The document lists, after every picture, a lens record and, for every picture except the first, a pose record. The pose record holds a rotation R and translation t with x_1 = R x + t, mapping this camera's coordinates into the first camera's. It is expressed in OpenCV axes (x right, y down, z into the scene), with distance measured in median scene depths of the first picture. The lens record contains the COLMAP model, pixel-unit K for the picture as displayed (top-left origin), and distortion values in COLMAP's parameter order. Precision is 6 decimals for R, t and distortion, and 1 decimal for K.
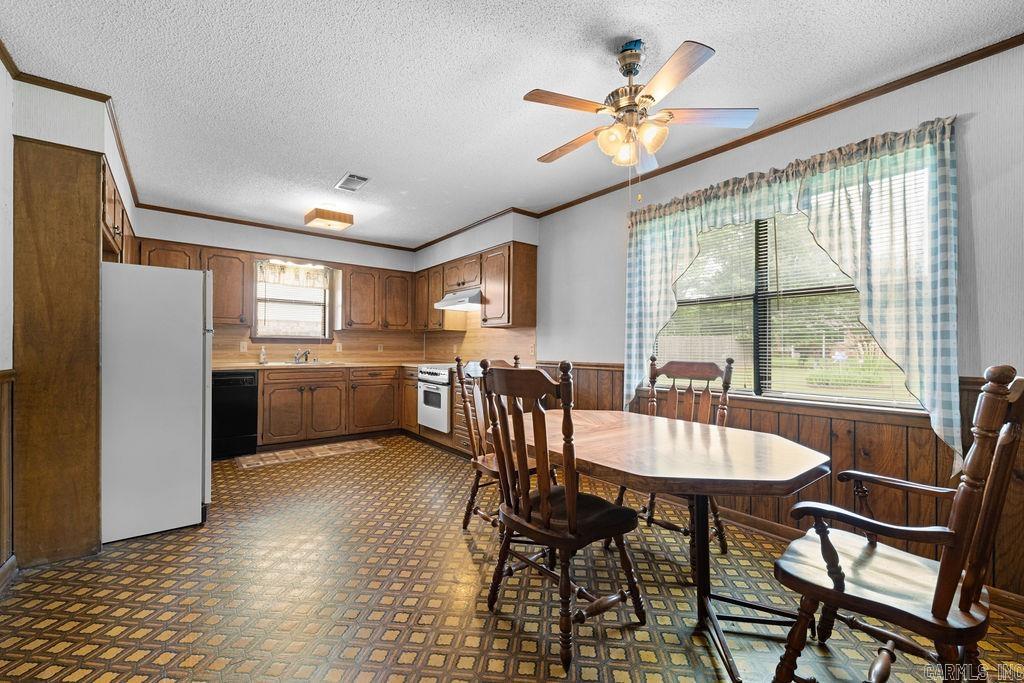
lens RADIAL K [[419.0, 0, 508.5], [0, 419.0, 352.2], [0, 0, 1]] dist [0.000586, -0.000217]
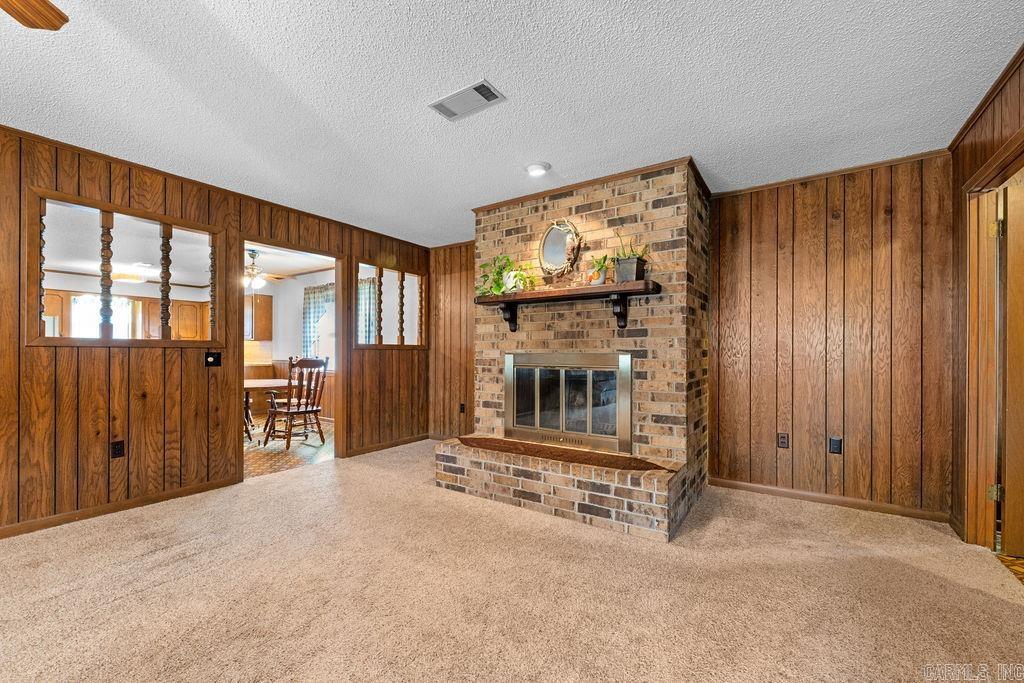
lens RADIAL K [[419.0, 0, 508.5], [0, 419.0, 352.2], [0, 0, 1]] dist [0.000586, -0.000217]
pose [[0.952555, -0.003820, 0.304344, 0.440415], [0.004423, 0.999989, -0.001291, -0.006179], [-0.304336, 0.002575, 0.952561, -0.924056]]
